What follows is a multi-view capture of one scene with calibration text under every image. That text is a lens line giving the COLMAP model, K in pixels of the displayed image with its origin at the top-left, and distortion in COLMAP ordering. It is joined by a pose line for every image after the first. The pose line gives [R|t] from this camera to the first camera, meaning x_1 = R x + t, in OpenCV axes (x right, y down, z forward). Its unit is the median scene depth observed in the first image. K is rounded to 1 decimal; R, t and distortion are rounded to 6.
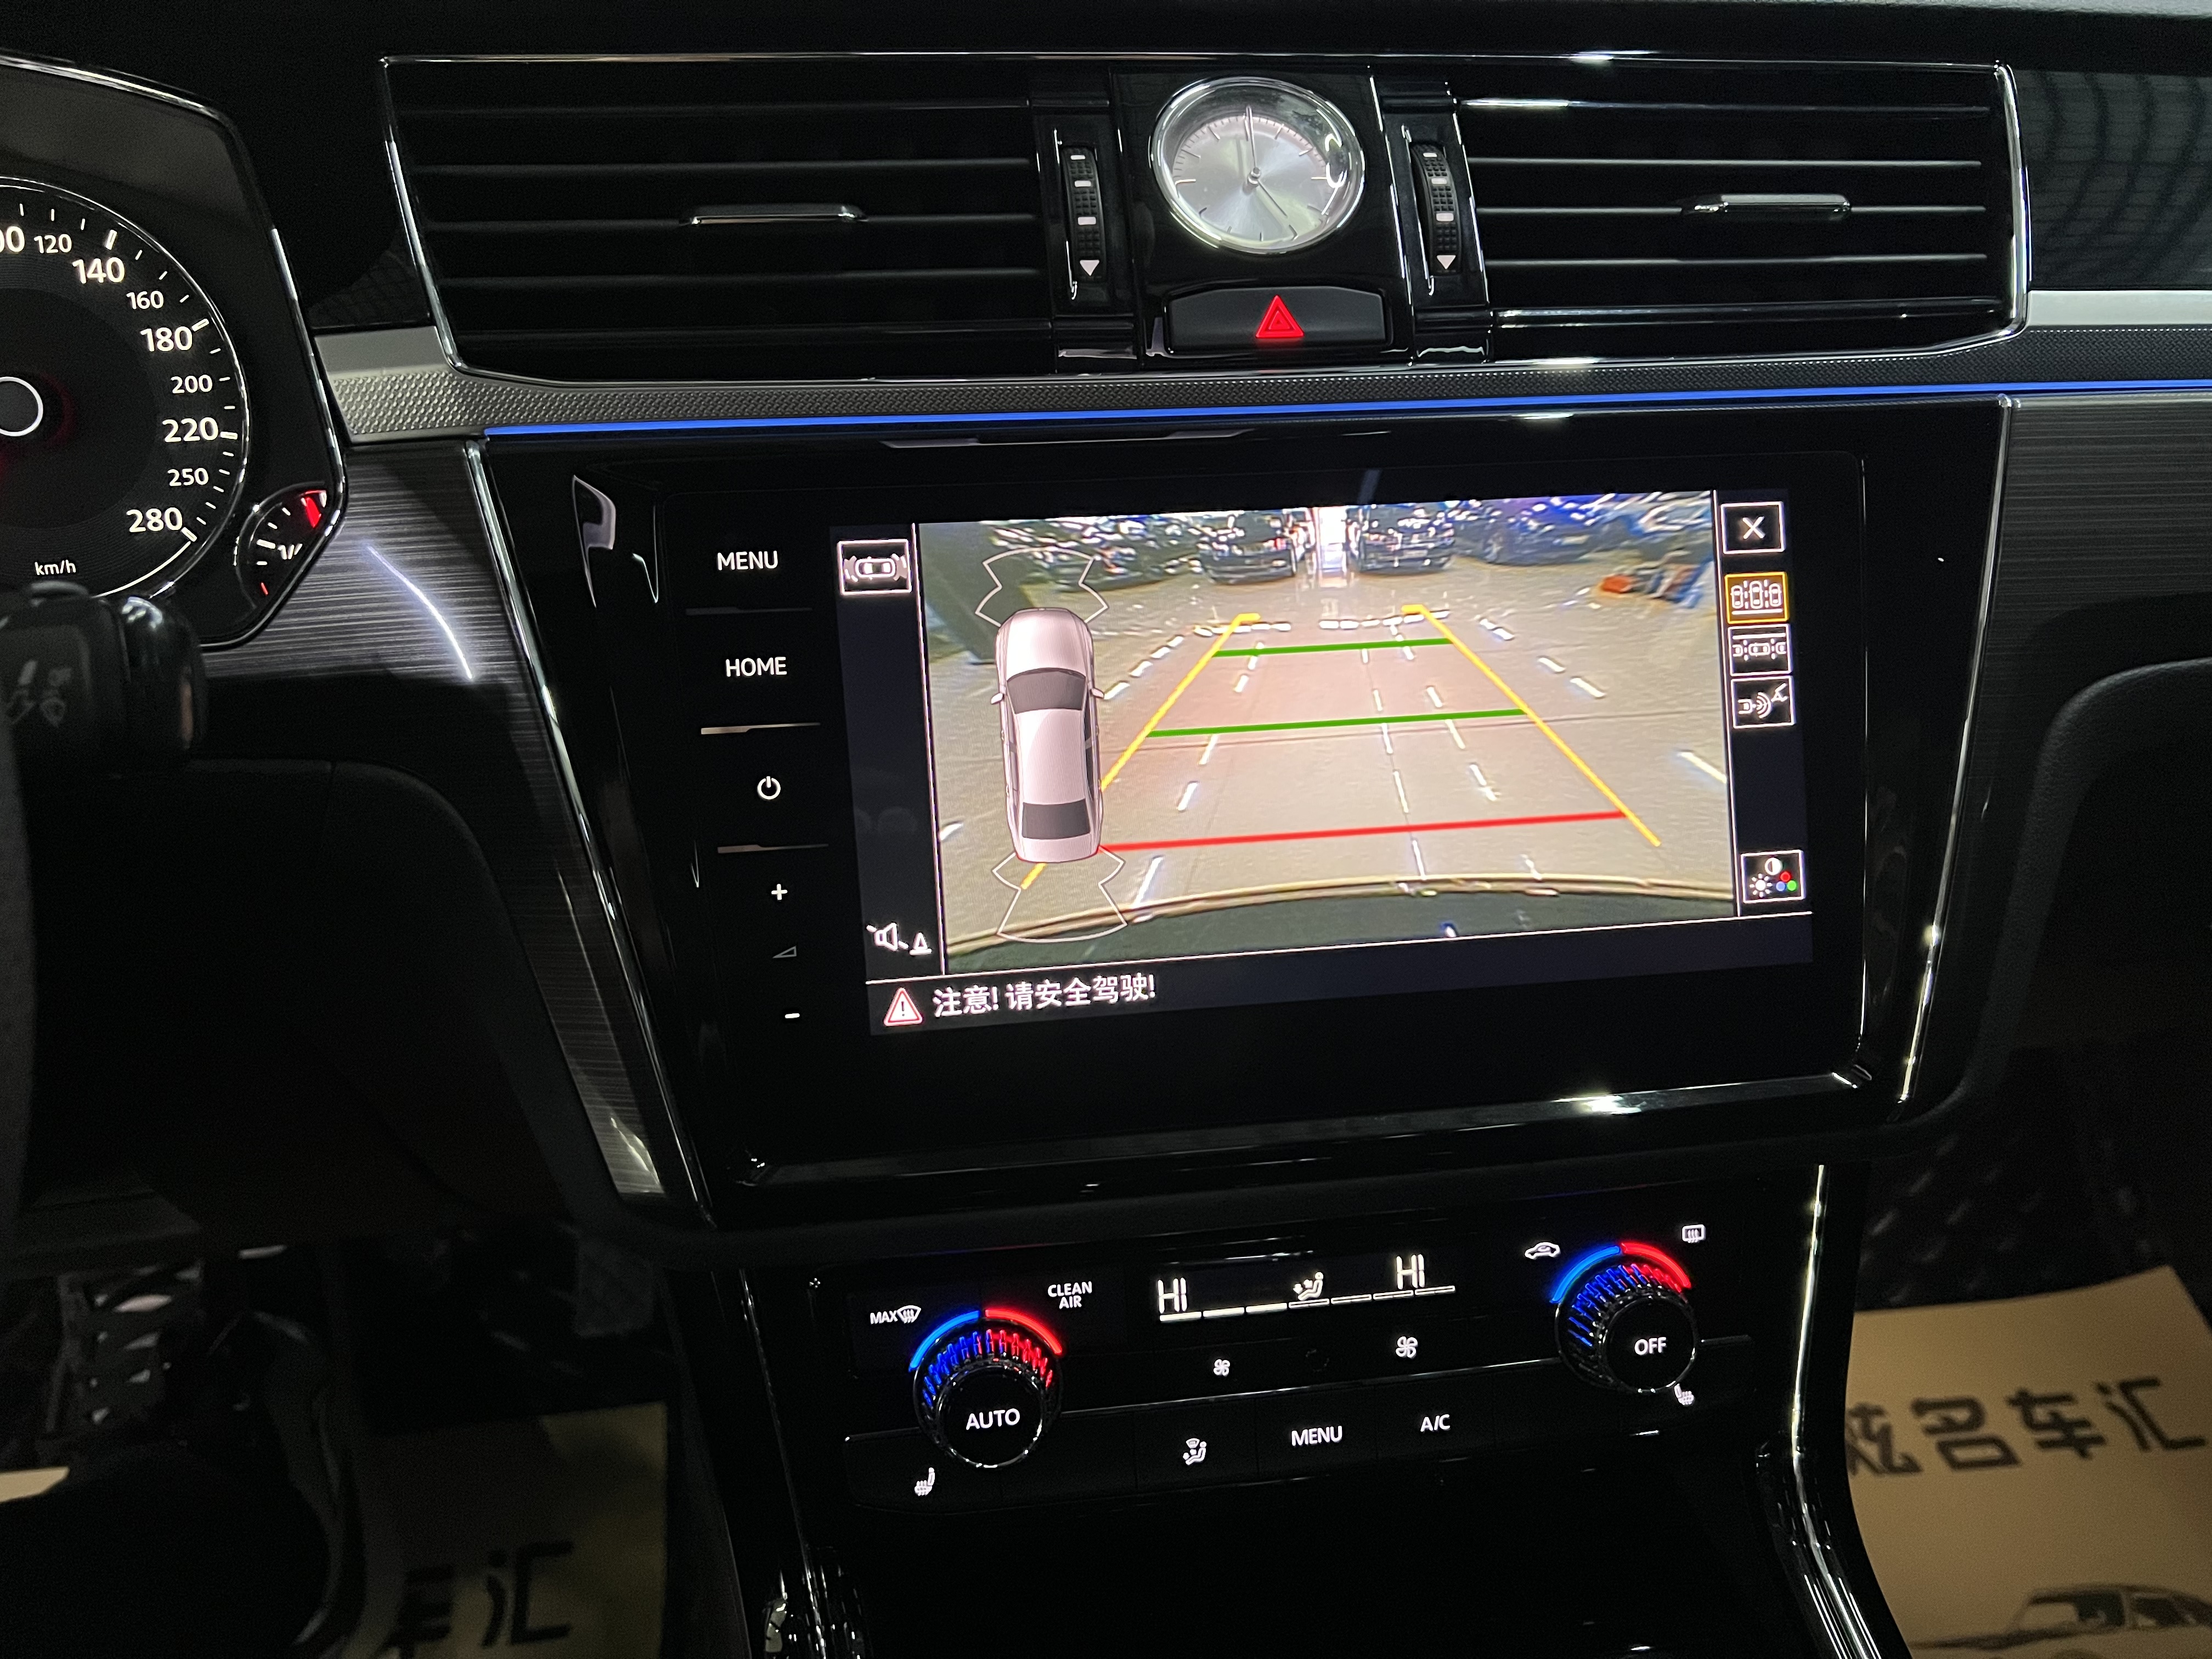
lens RADIAL K [[1684.9, 0, 1115.3], [0, 1684.9, 815.3], [0, 0, 1]] dist [0.041273, -0.051287]
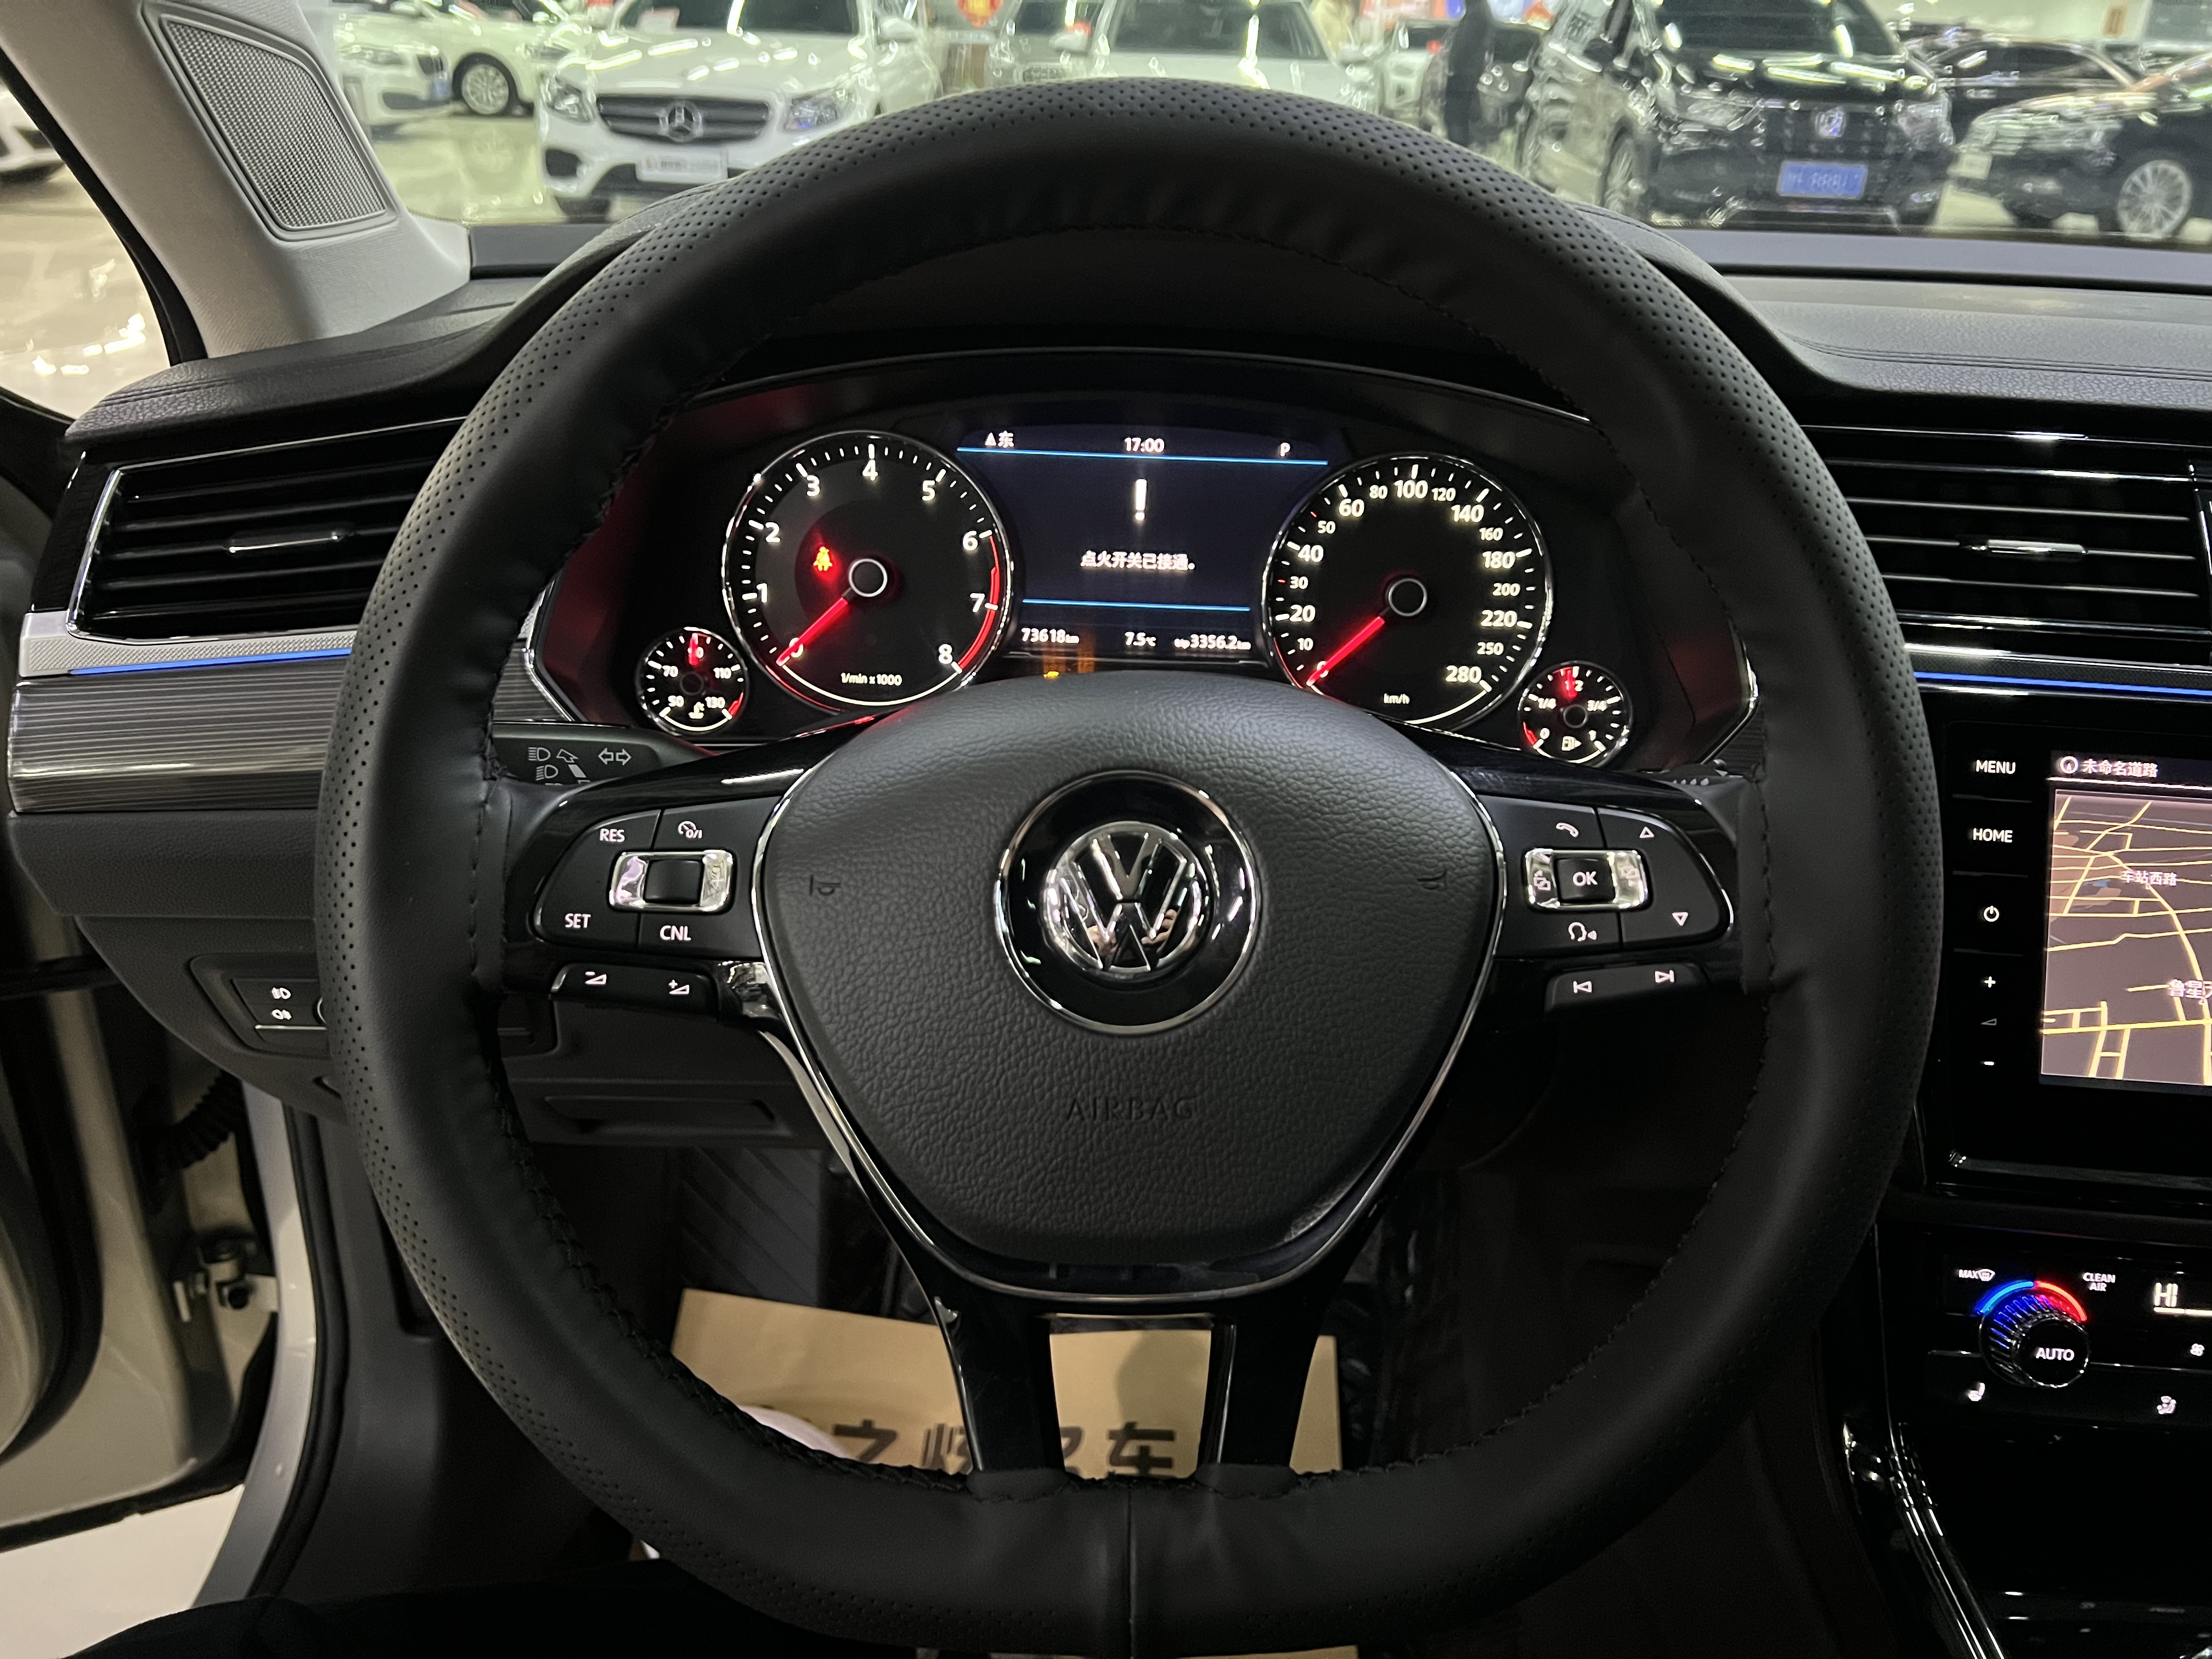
lens RADIAL K [[1678.4, 0, 1106.0], [0, 1678.4, 829.5], [0, 0, 1]] dist [0.079236, -0.108735]
pose [[0.979028, 0.124956, -0.160904, -0.655685], [-0.128421, 0.991656, -0.011280, 0.024151], [0.158152, 0.031707, 0.986906, -0.573260]]
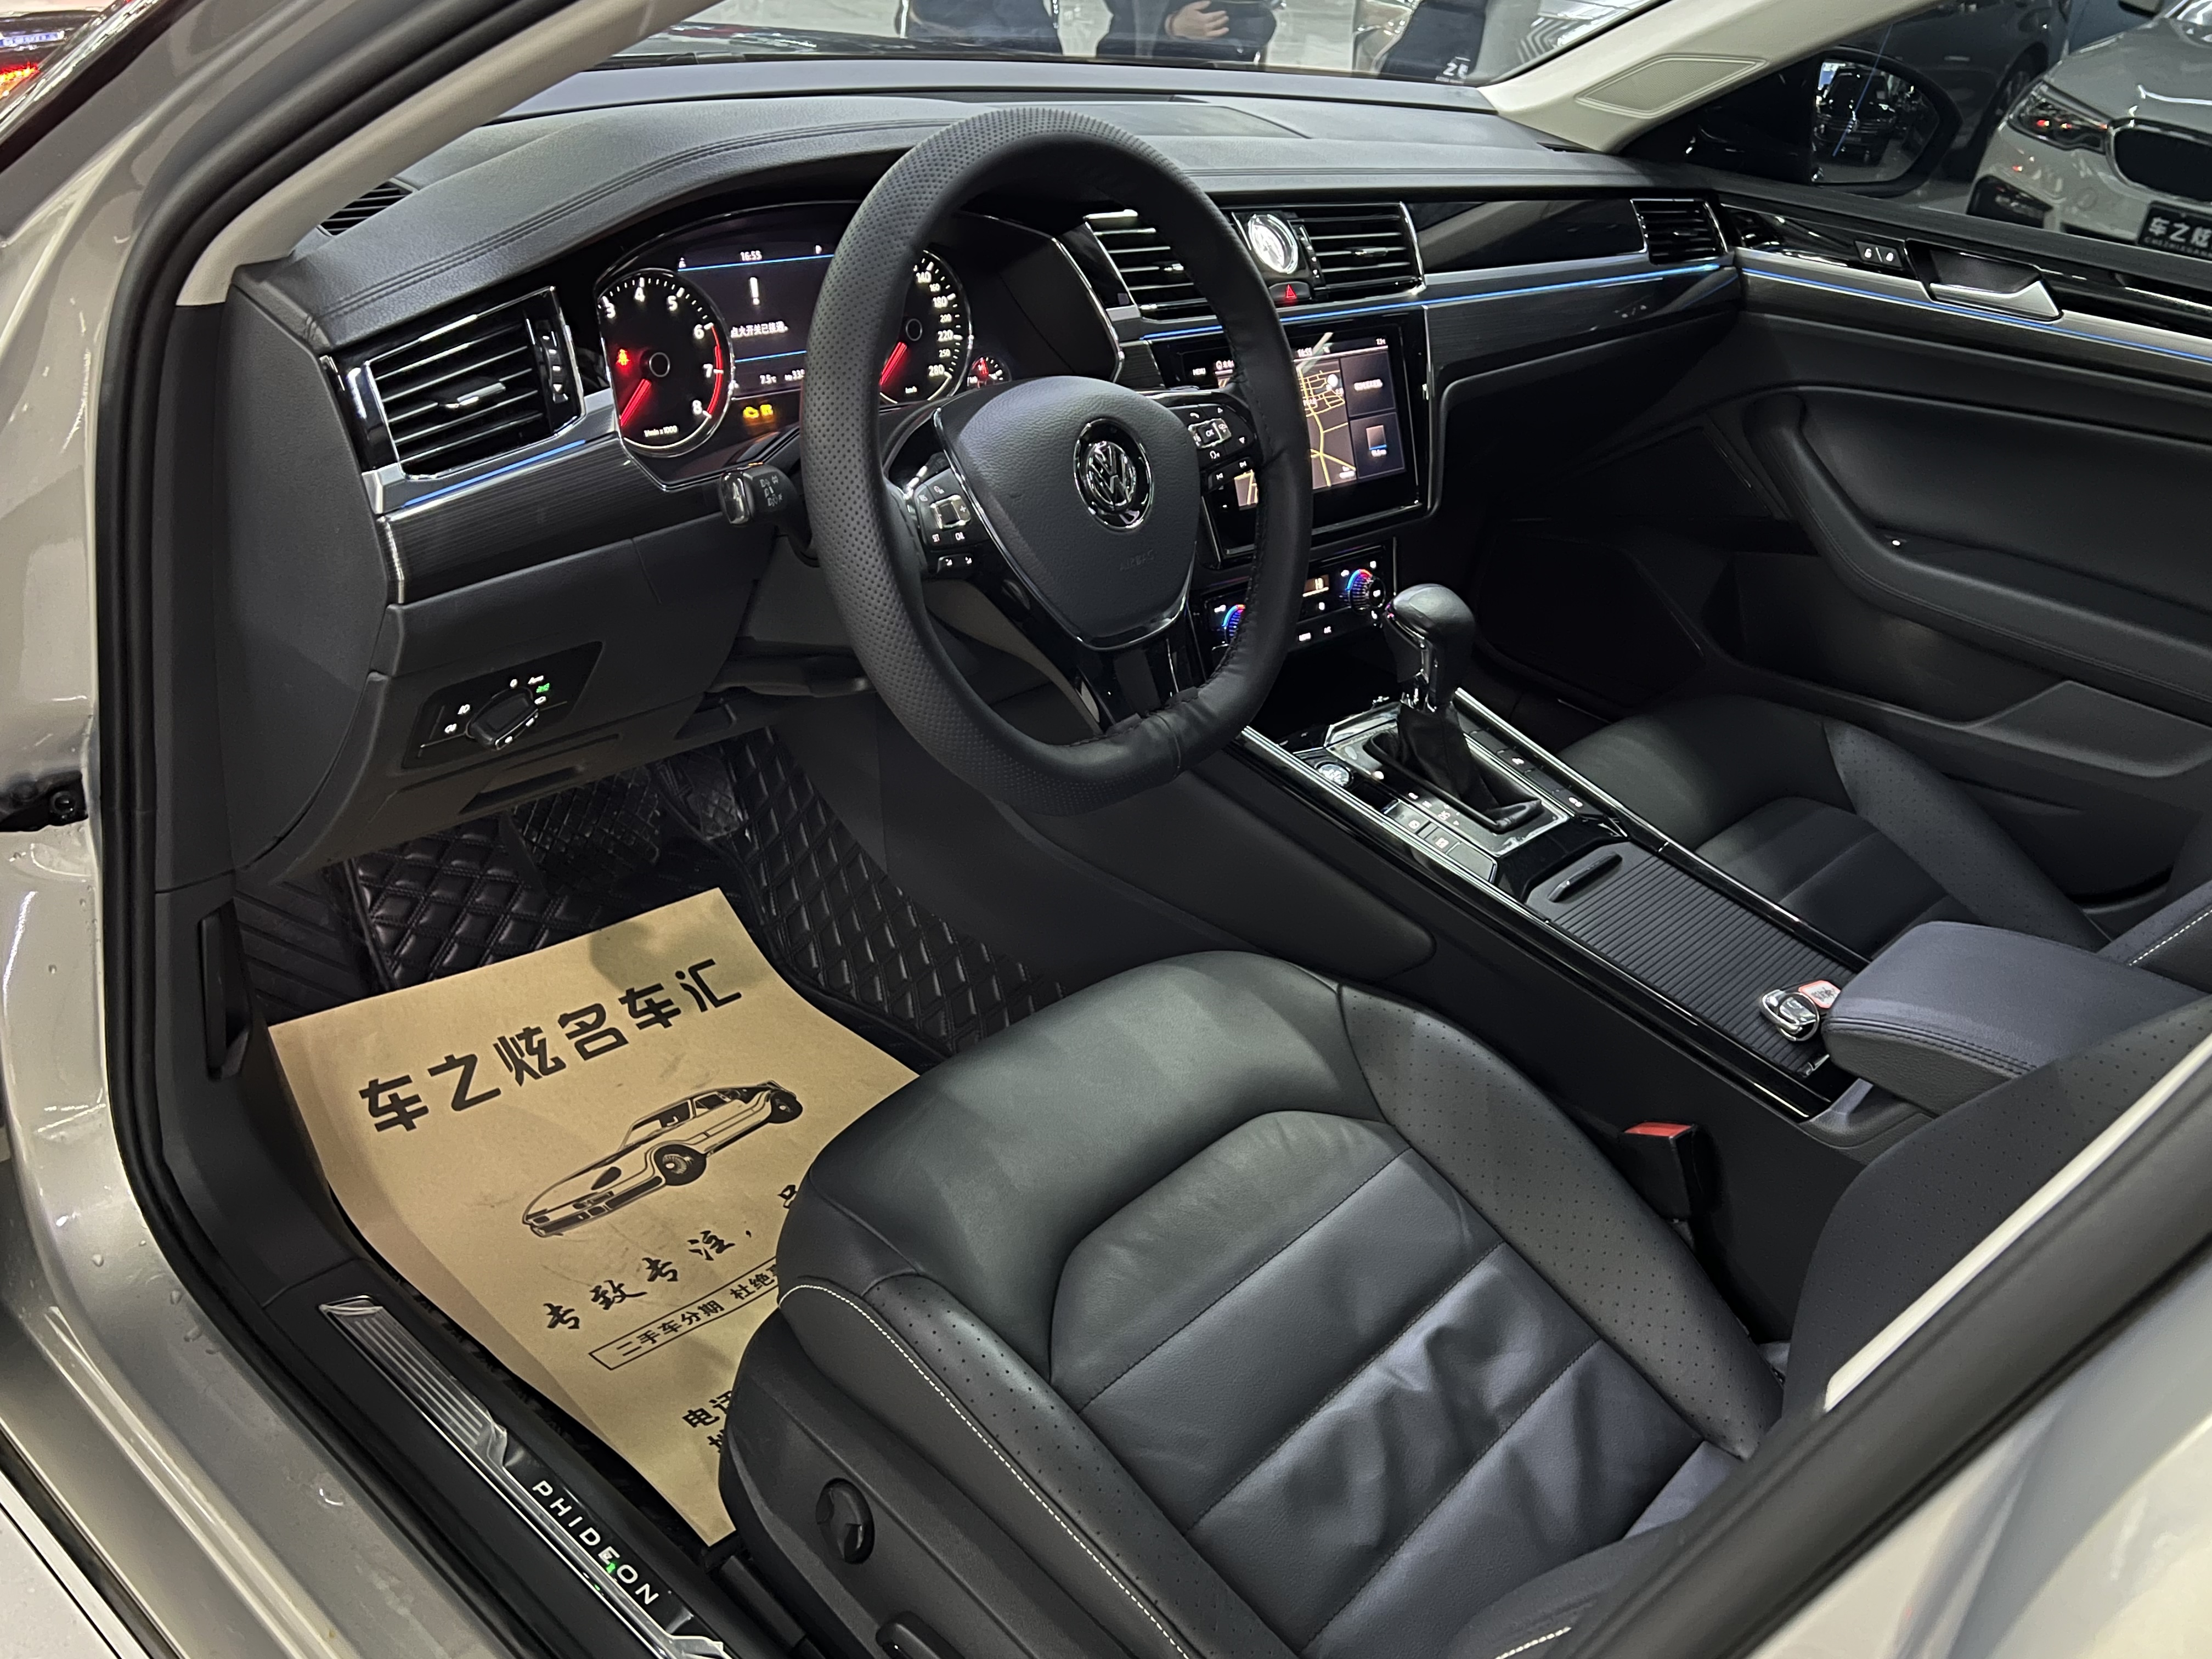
lens RADIAL K [[1839.4, 0, 1113.8], [0, 1839.4, 832.4], [0, 0, 1]] dist [0.015218, -0.001815]
pose [[0.782940, -0.198244, 0.589664, -2.343634], [0.137272, 0.979556, 0.147060, 0.162383], [-0.606763, -0.034195, 0.794147, -1.604601]]
